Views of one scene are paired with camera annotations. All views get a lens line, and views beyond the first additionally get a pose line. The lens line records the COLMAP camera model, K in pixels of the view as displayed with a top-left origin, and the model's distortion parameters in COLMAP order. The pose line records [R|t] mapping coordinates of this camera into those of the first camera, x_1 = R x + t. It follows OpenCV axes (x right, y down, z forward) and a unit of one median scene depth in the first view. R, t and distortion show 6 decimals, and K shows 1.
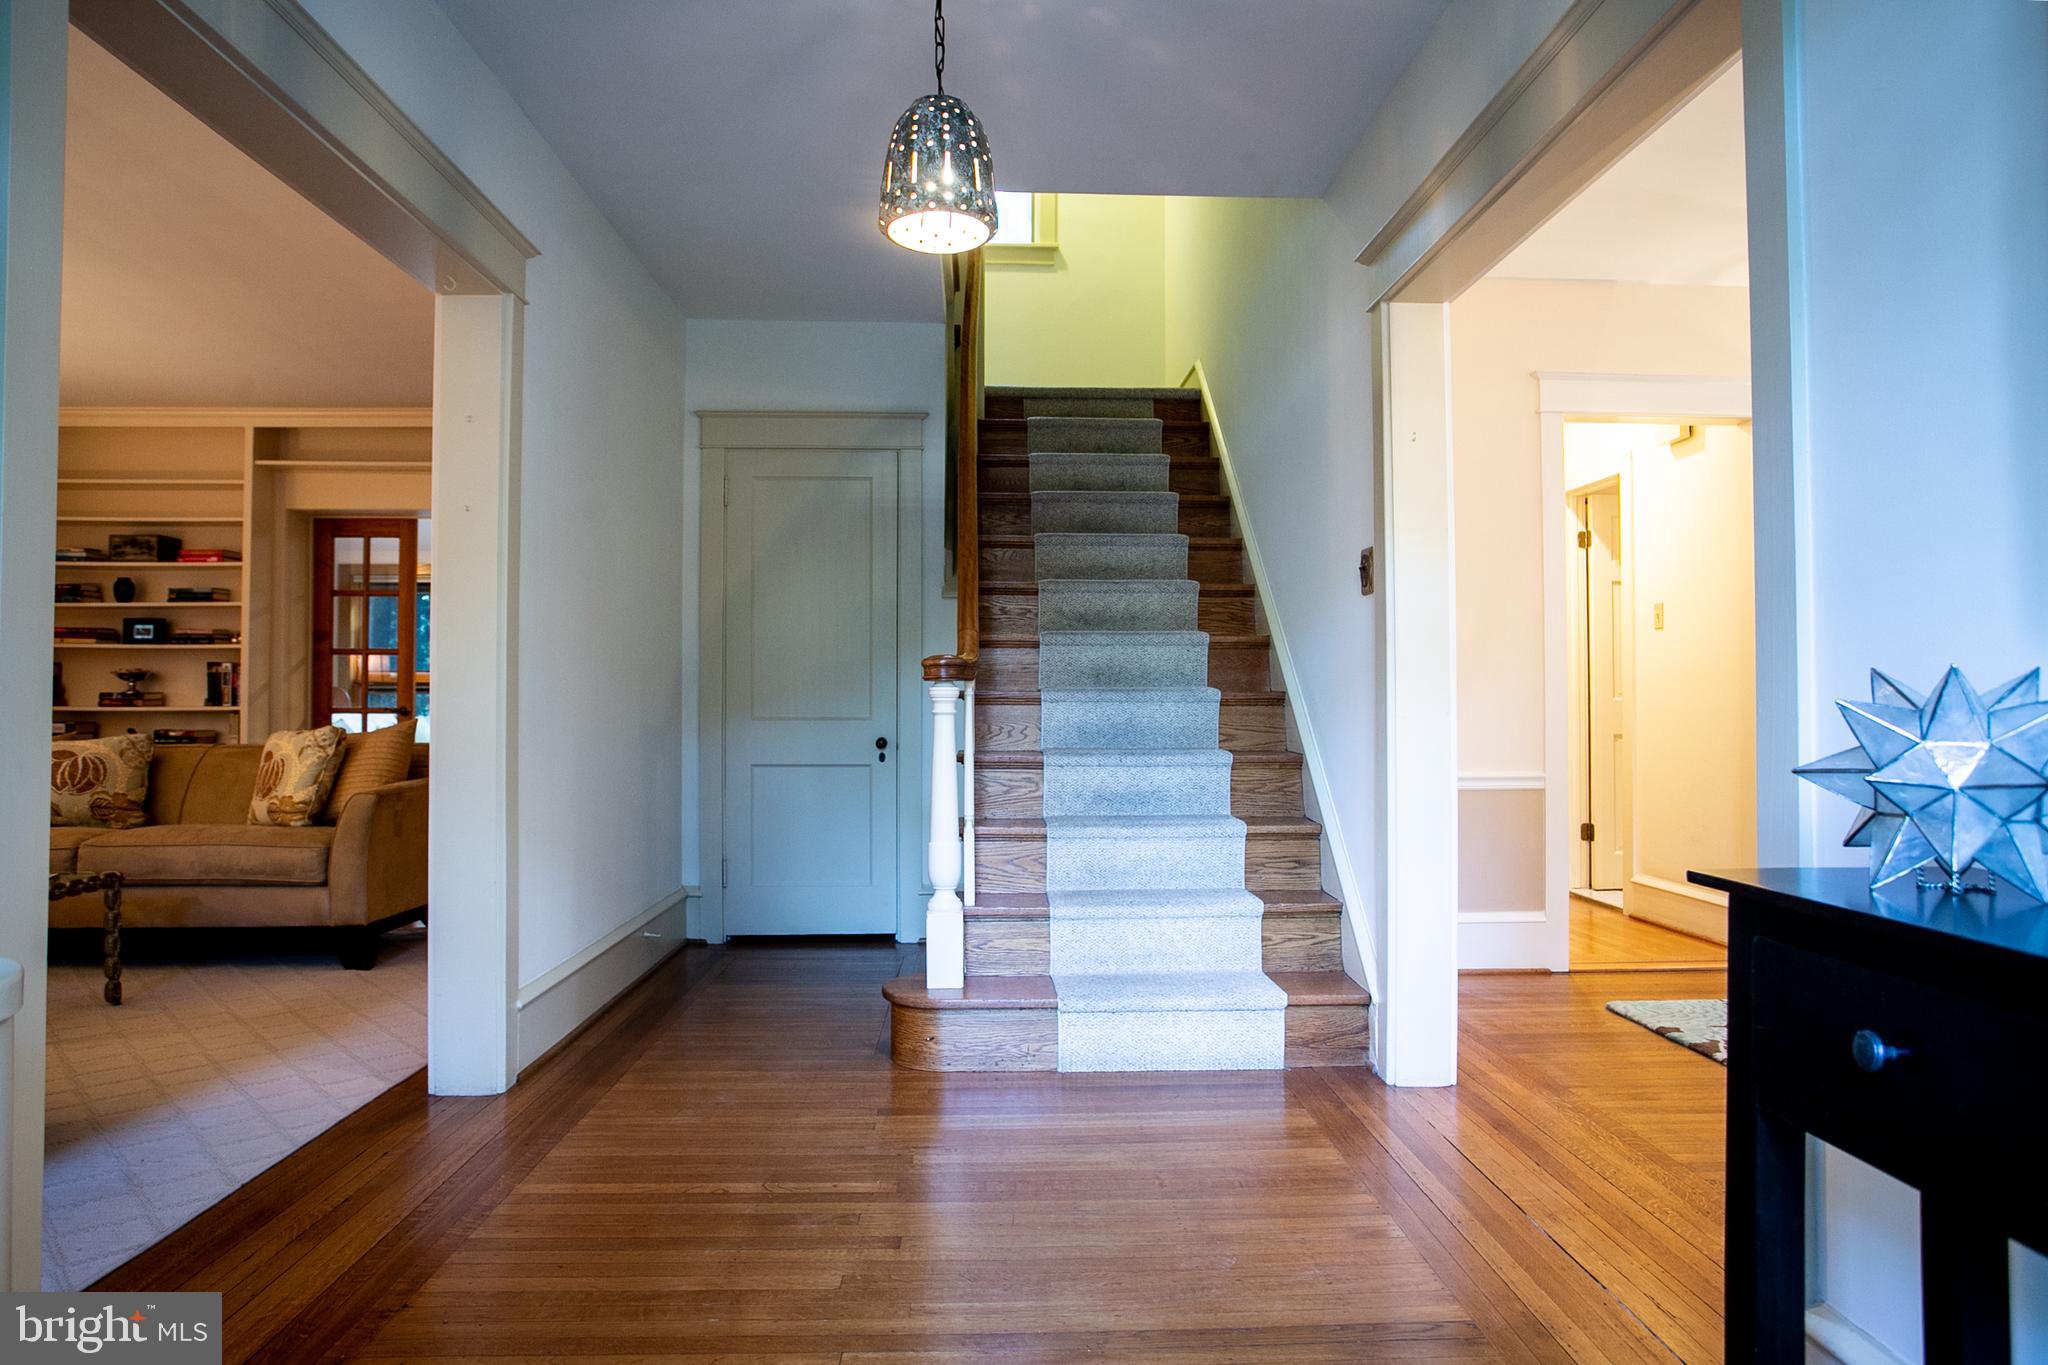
lens RADIAL K [[1236.9, 0, 1018.6], [0, 1236.9, 685.4], [0, 0, 1]] dist [-0.005504, -0.000875]
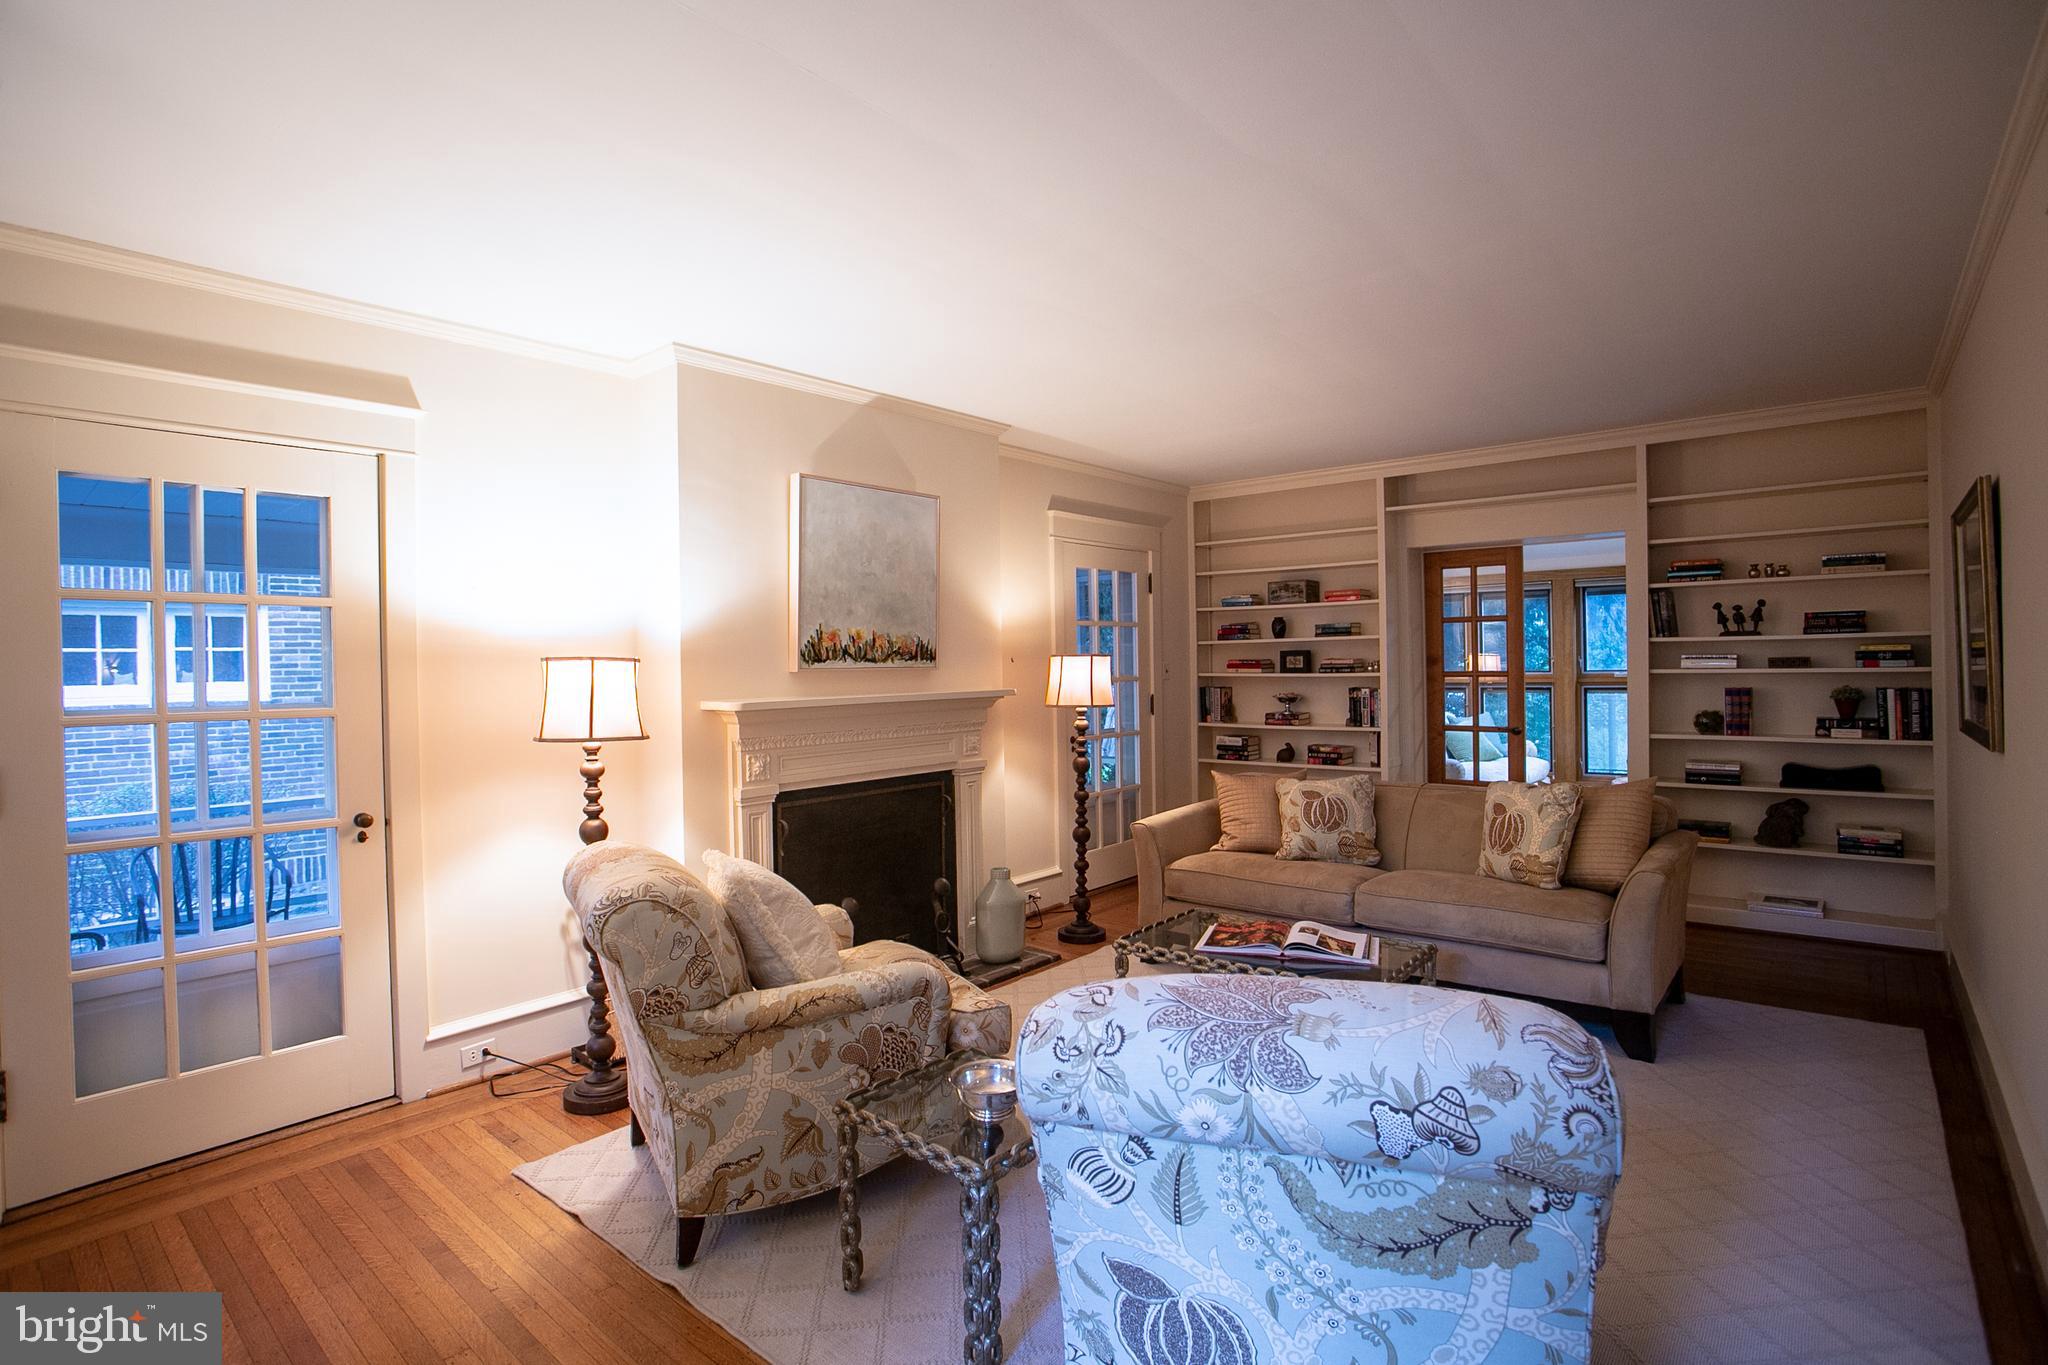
lens RADIAL K [[1006.6, 0, 1024.1], [0, 1006.6, 672.5], [0, 0, 1]] dist [-0.042690, 0.001923]
pose [[0.748914, -0.008650, -0.662611, -0.266146], [0.027335, 0.999467, 0.017849, -0.058290], [0.662104, -0.031480, 0.748751, 0.102929]]
